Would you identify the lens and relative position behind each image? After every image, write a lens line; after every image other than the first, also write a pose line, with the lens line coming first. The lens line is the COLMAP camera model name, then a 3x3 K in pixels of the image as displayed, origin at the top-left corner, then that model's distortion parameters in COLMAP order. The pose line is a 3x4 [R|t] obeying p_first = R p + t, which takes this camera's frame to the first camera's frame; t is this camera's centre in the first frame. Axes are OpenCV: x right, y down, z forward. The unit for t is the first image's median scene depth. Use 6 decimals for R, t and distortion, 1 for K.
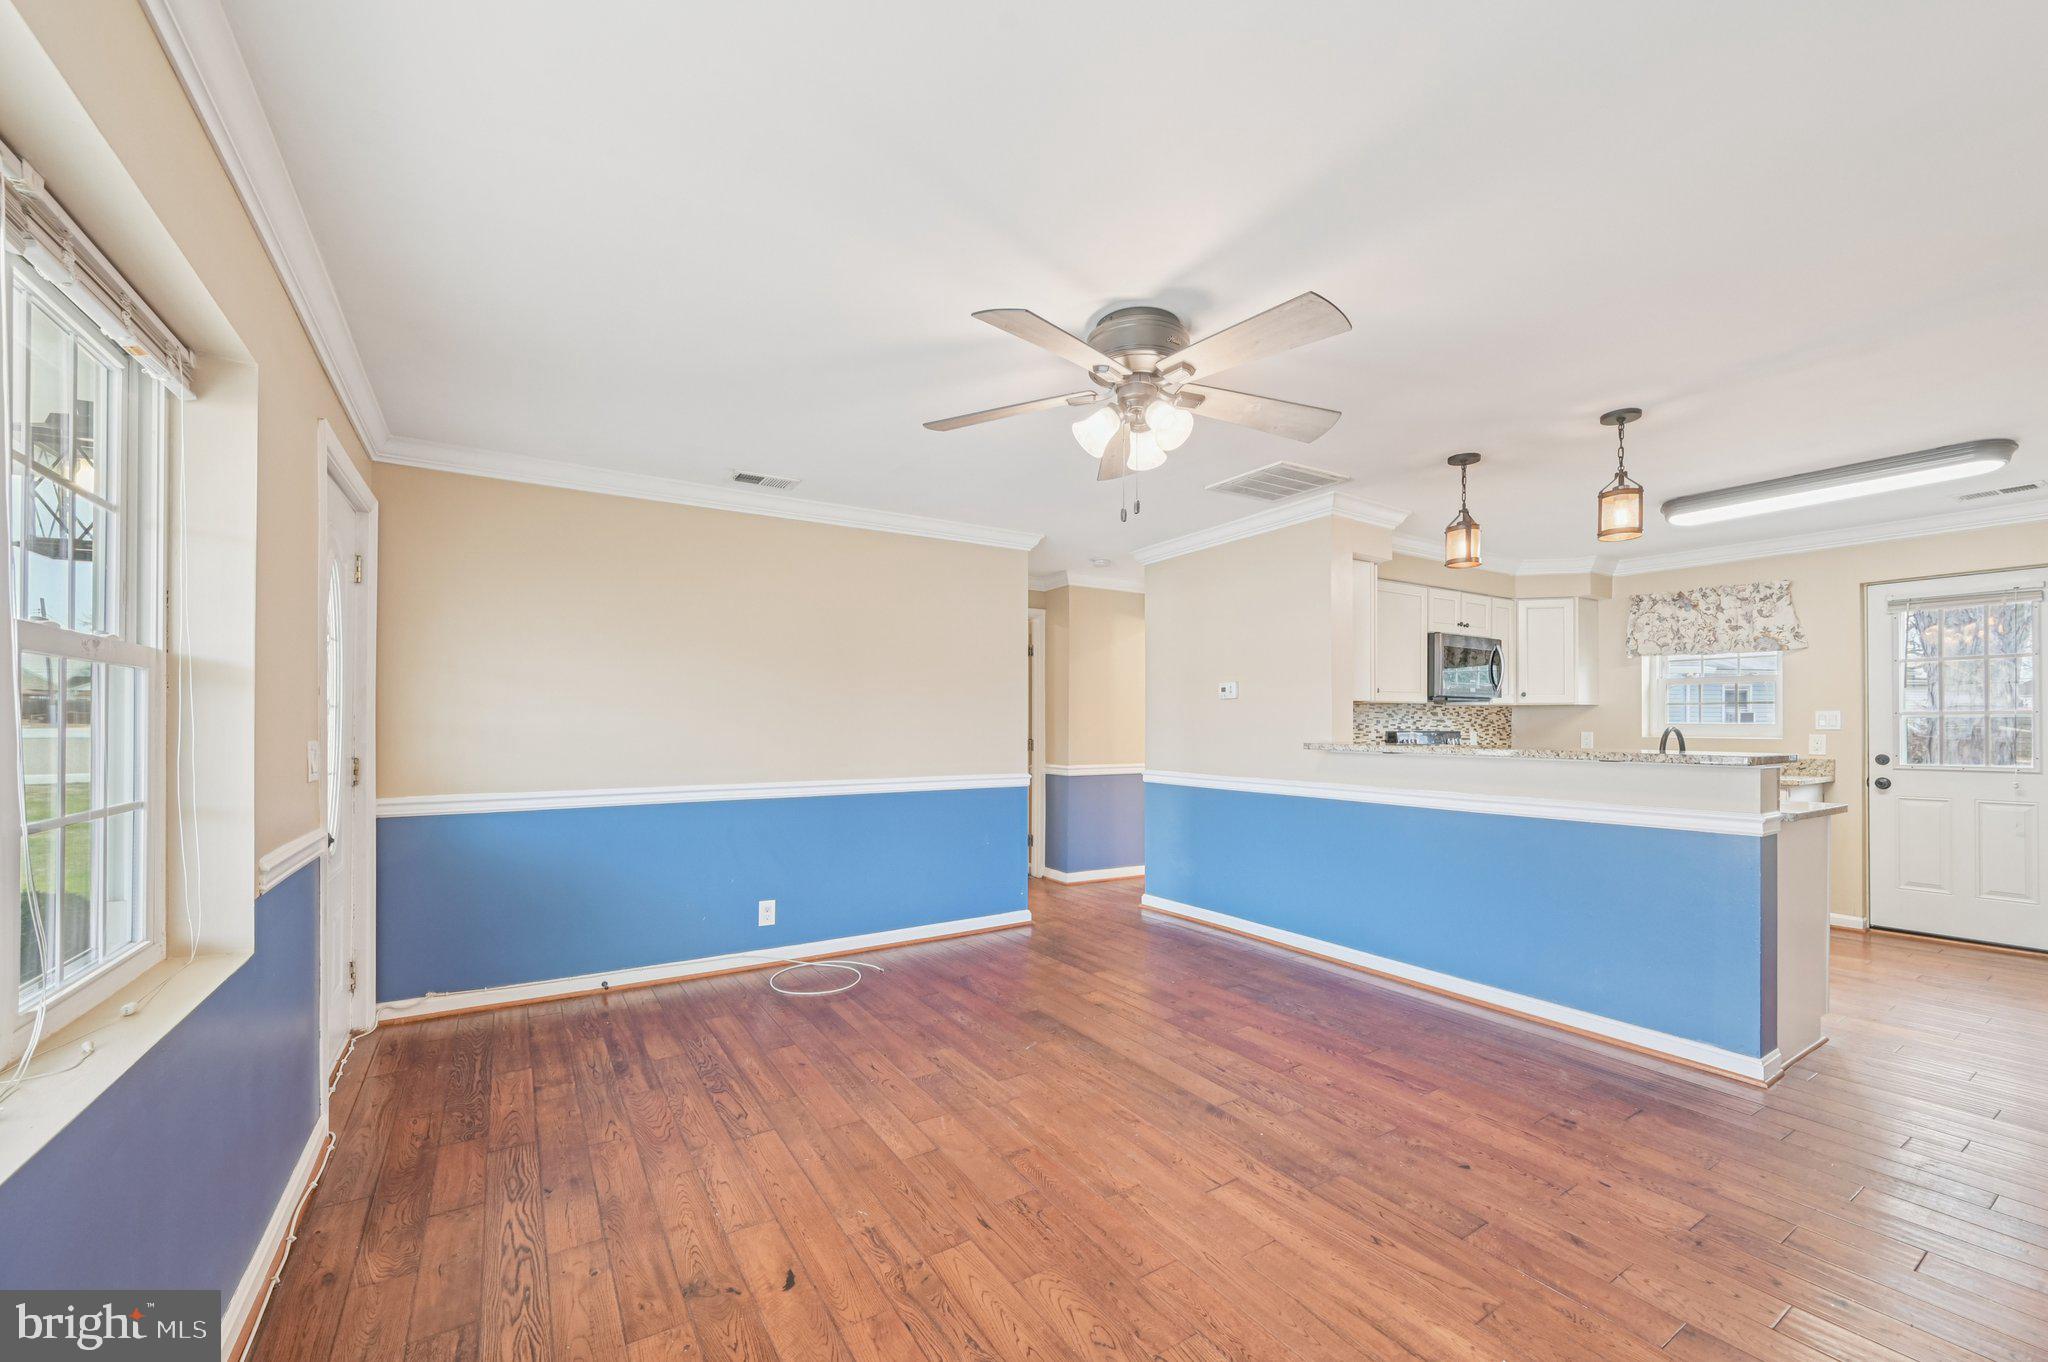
lens RADIAL K [[809.6, 0, 1033.1], [0, 809.6, 723.7], [0, 0, 1]] dist [-0.001618, 0.000429]
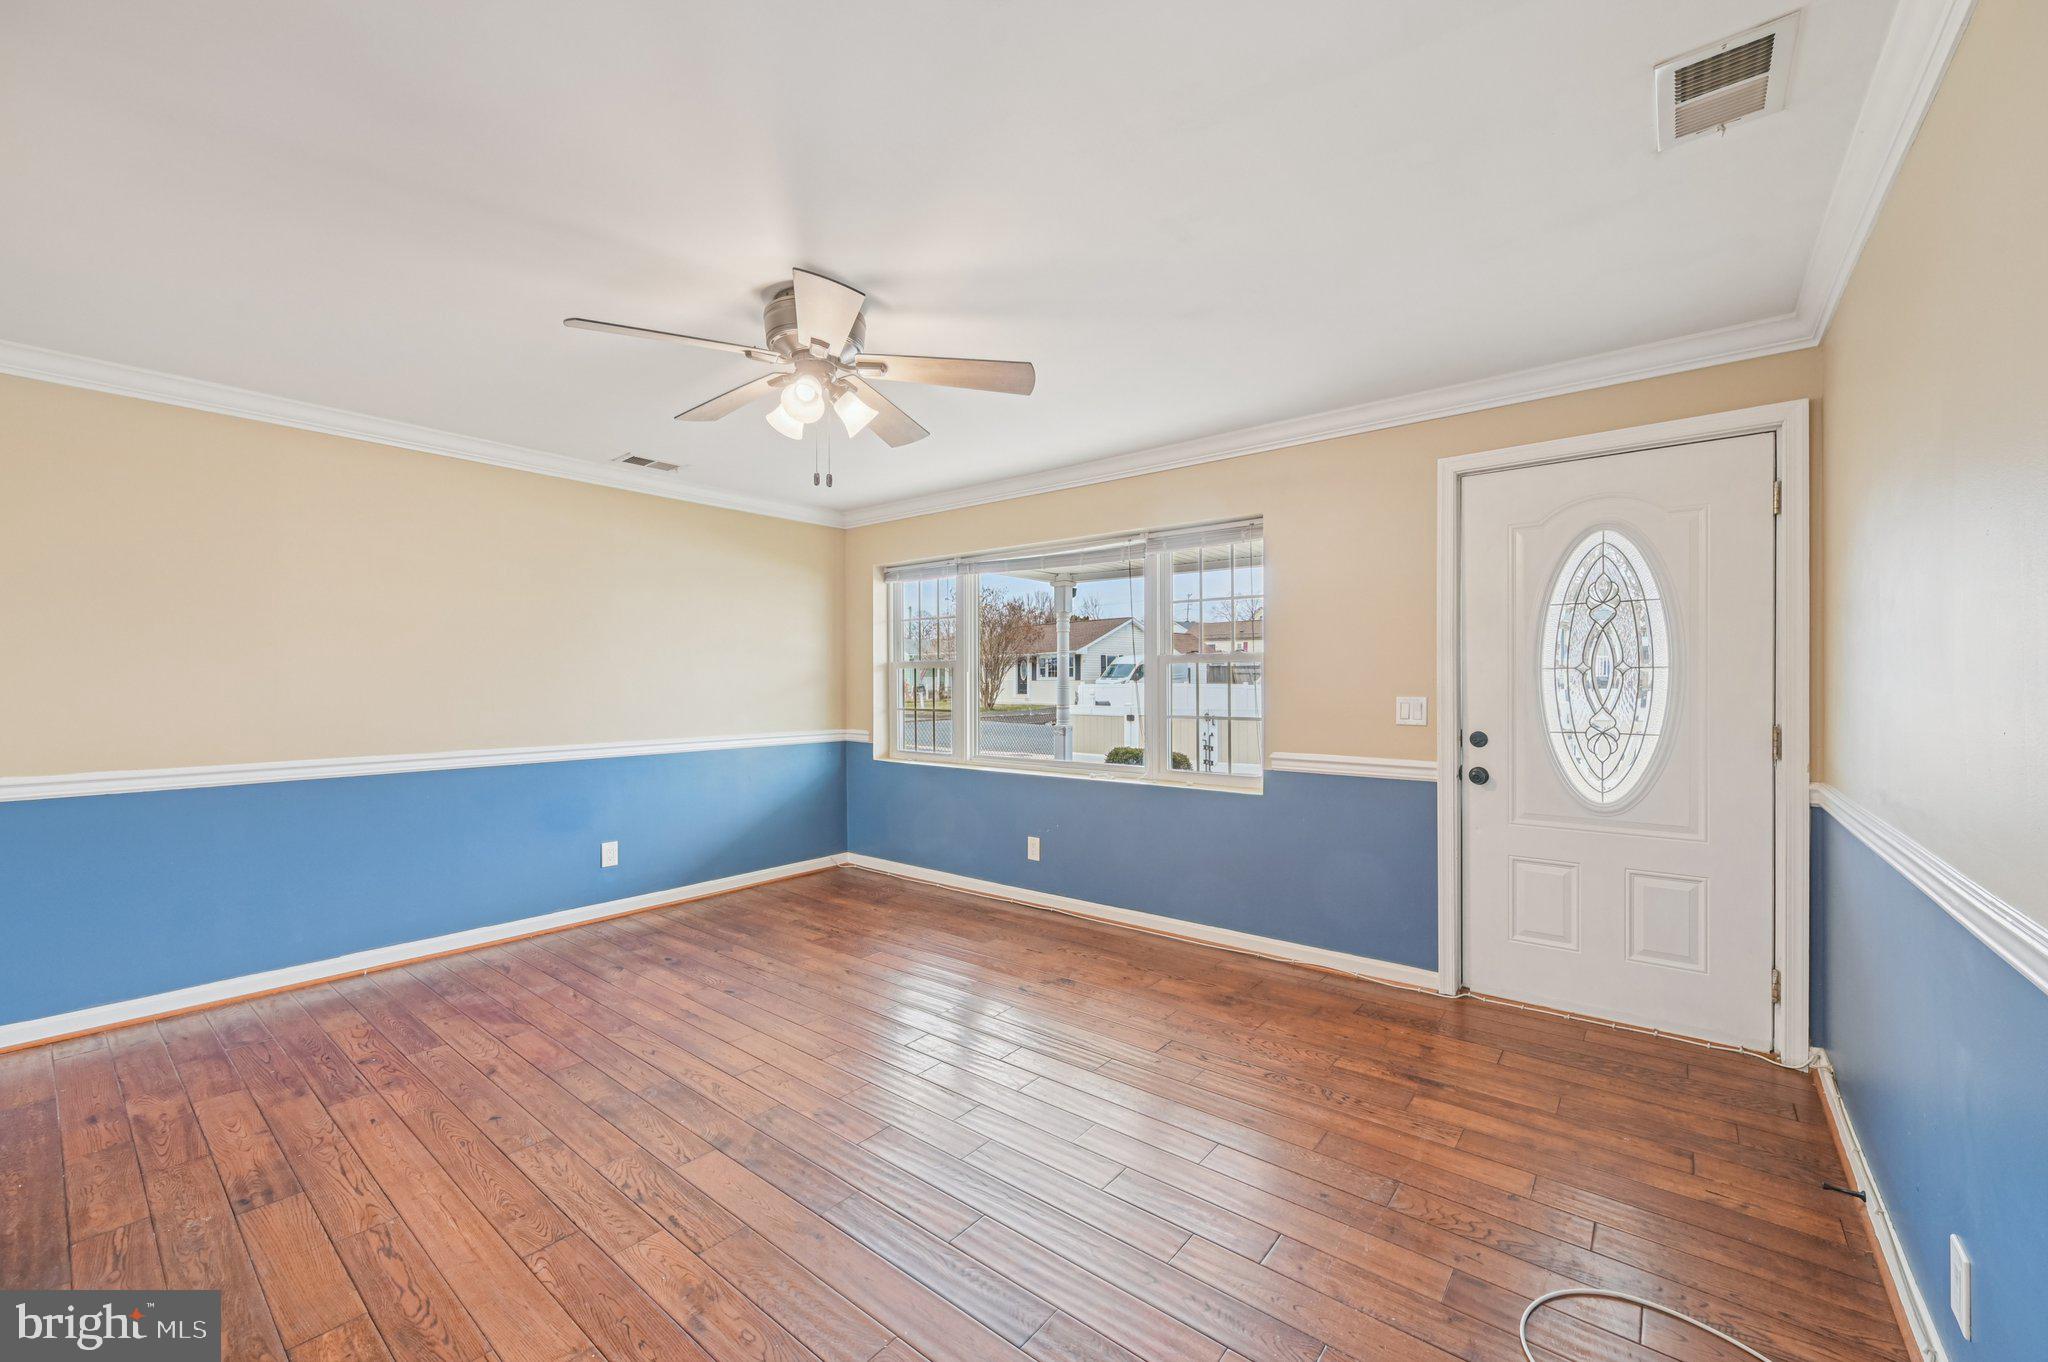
lens RADIAL K [[809.6, 0, 1031.7], [0, 809.6, 694.0], [0, 0, 1]] dist [-0.001618, 0.000429]
pose [[-0.947413, 0.008794, -0.319893, 0.108125], [0.005044, 0.999909, 0.012549, -0.002045], [0.319974, 0.010275, -0.947371, 1.133799]]
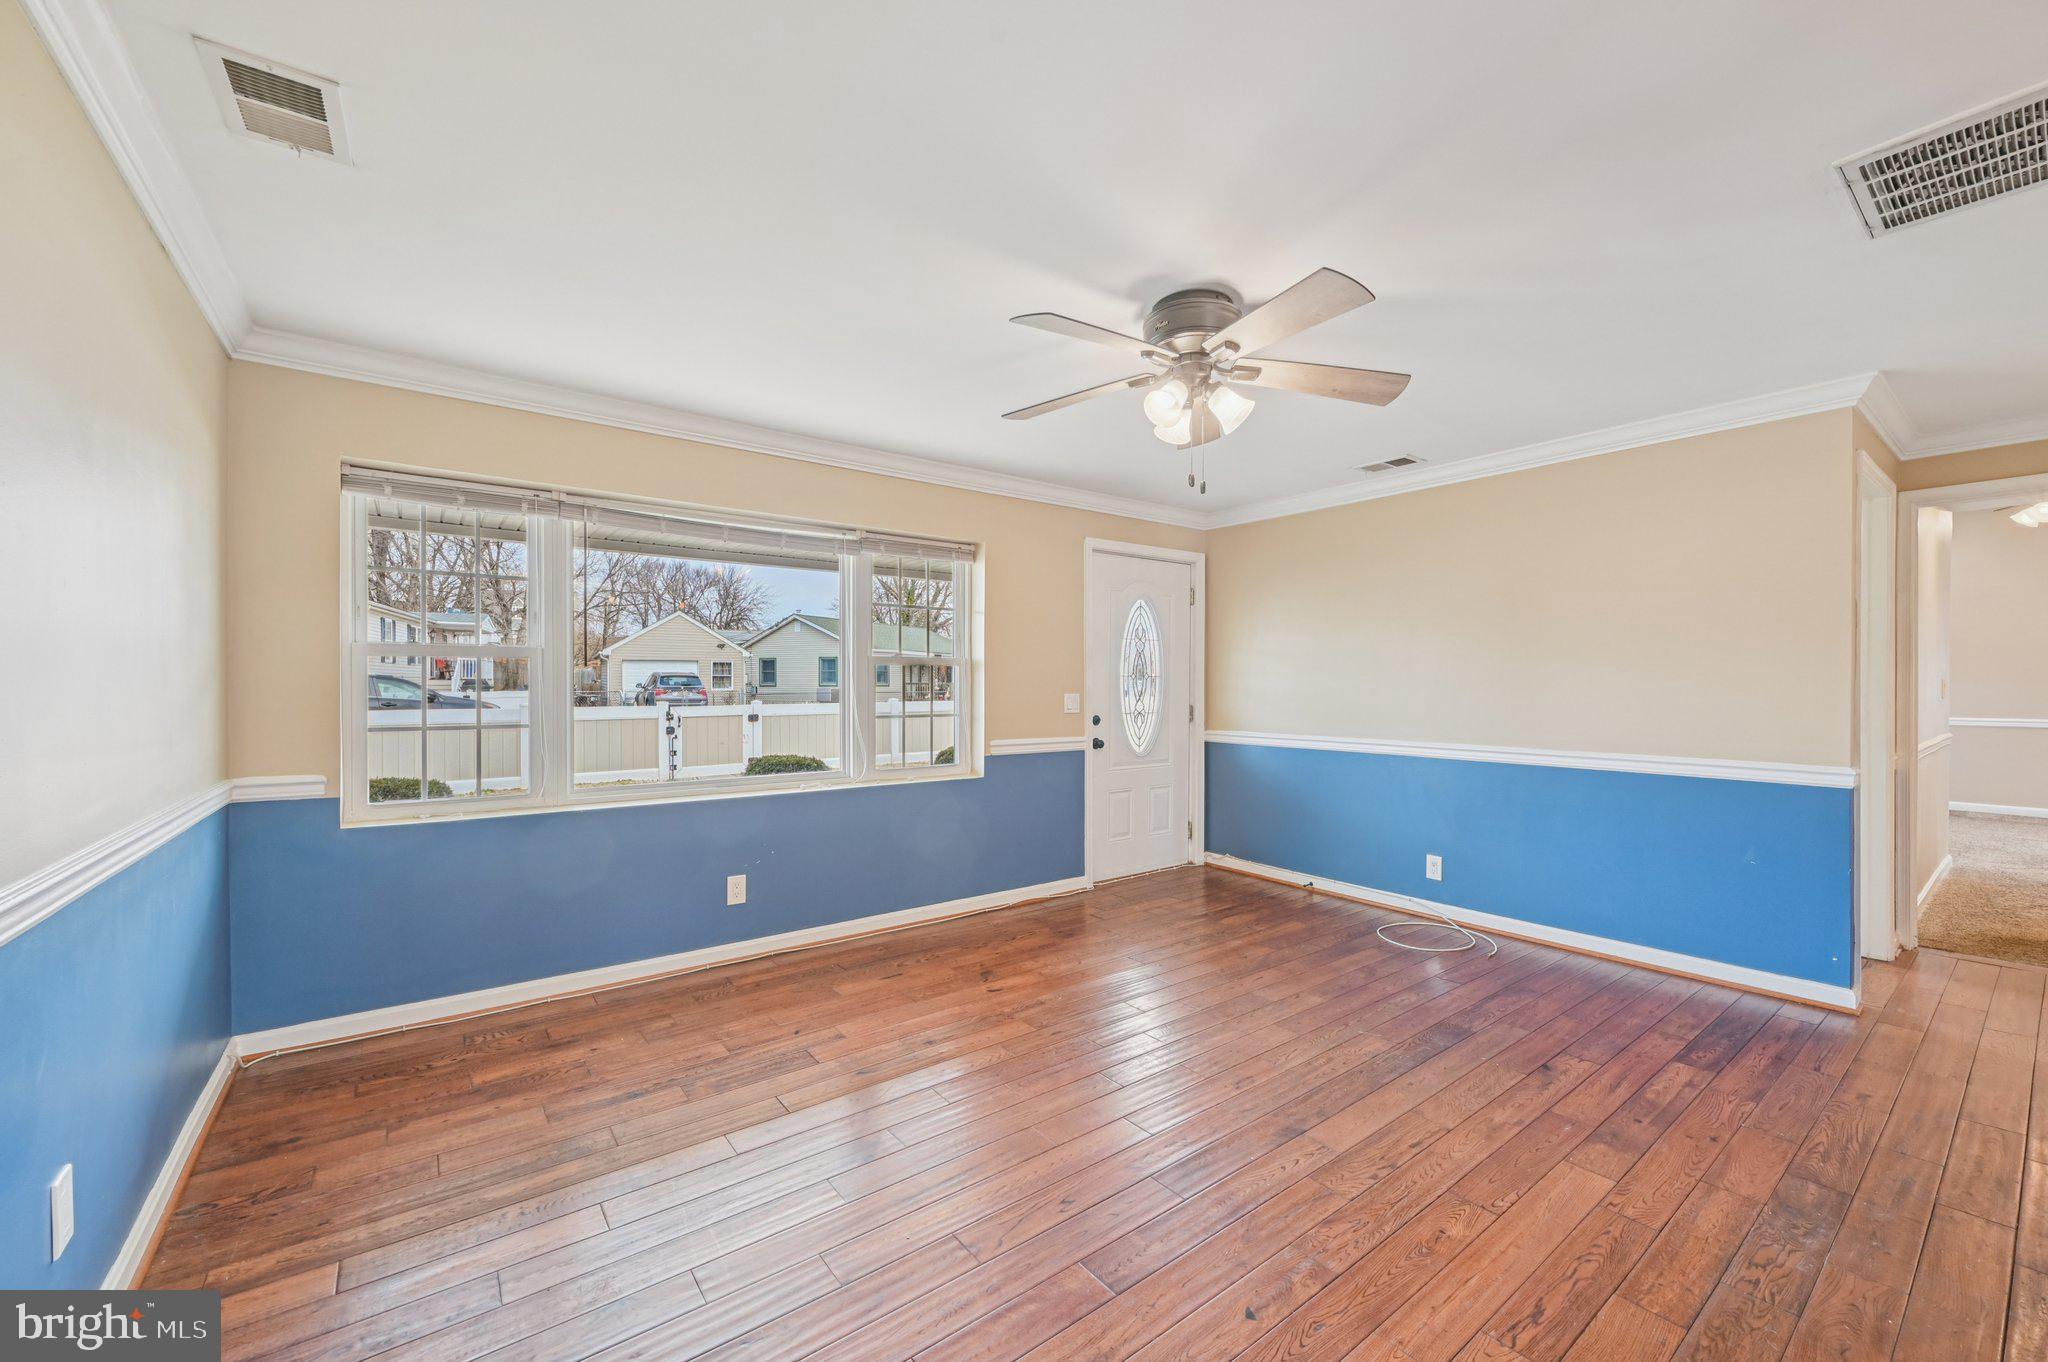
lens RADIAL K [[809.6, 0, 1043.2], [0, 809.6, 683.3], [0, 0, 1]] dist [-0.001618, 0.000429]
pose [[0.092037, -0.000028, -0.995756, 0.631718], [0.000290, 1.000000, -0.000001, -0.001872], [0.995756, -0.000288, 0.092037, 0.389240]]
